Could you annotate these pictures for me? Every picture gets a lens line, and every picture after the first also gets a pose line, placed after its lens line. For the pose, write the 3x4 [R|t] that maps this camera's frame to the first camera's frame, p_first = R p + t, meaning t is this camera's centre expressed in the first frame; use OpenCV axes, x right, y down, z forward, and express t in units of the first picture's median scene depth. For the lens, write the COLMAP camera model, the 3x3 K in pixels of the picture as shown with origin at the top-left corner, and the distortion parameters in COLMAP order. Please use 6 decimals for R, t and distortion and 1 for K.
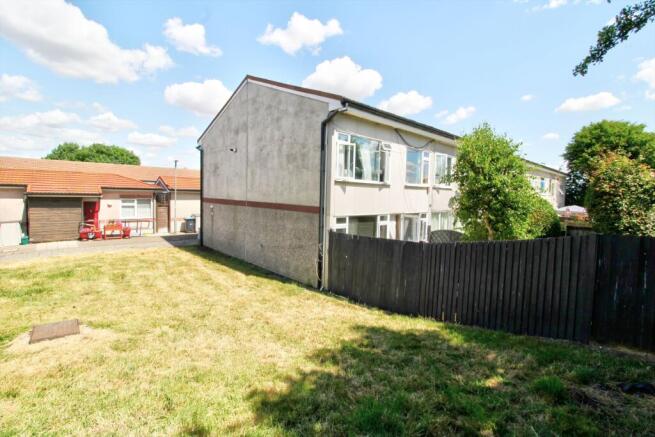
lens RADIAL K [[301.8, 0, 329.5], [0, 301.8, 219.3], [0, 0, 1]] dist [-0.002478, -0.011831]
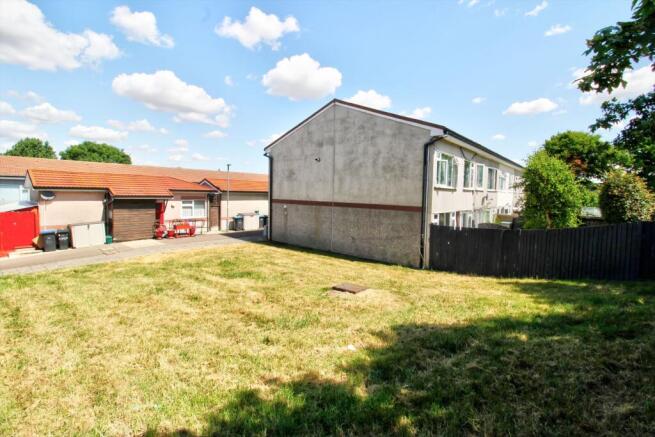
lens RADIAL K [[301.8, 0, 328.4], [0, 301.8, 212.7], [0, 0, 1]] dist [-0.002478, -0.011831]
pose [[0.992815, -0.013579, 0.118887, -0.432308], [0.014822, 0.999844, -0.009578, -0.005781], [-0.118739, 0.011272, 0.992862, -0.200067]]
